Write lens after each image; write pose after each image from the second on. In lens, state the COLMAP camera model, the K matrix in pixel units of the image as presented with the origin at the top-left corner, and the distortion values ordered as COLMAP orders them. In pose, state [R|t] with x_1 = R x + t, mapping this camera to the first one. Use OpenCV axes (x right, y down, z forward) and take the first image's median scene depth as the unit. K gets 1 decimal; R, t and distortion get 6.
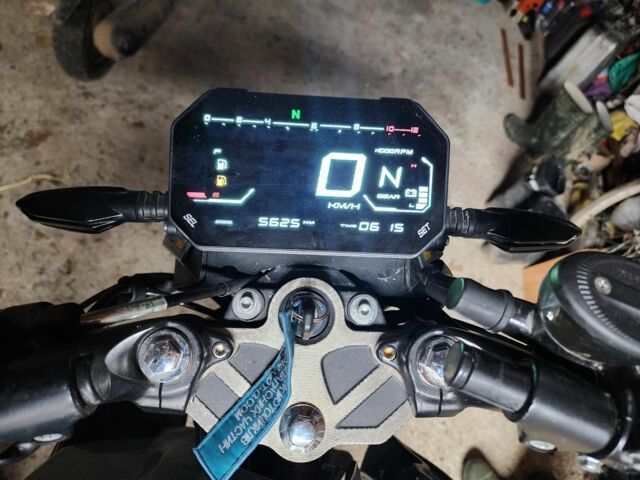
lens RADIAL K [[444.2, 0, 320.0], [0, 444.2, 240.0], [0, 0, 1]] dist [0.016448, -0.003854]
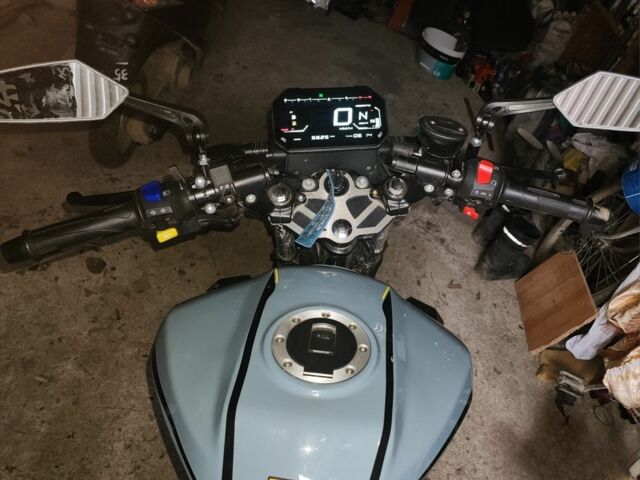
lens RADIAL K [[495.0, 0, 365.0], [0, 495.0, 242.7], [0, 0, 1]] dist [0.073472, -0.051079]
pose [[0.986153, -0.133924, 0.097813, -0.189767], [0.151551, 0.967255, -0.203594, 1.083574], [-0.067344, 0.215598, 0.974157, -1.496436]]
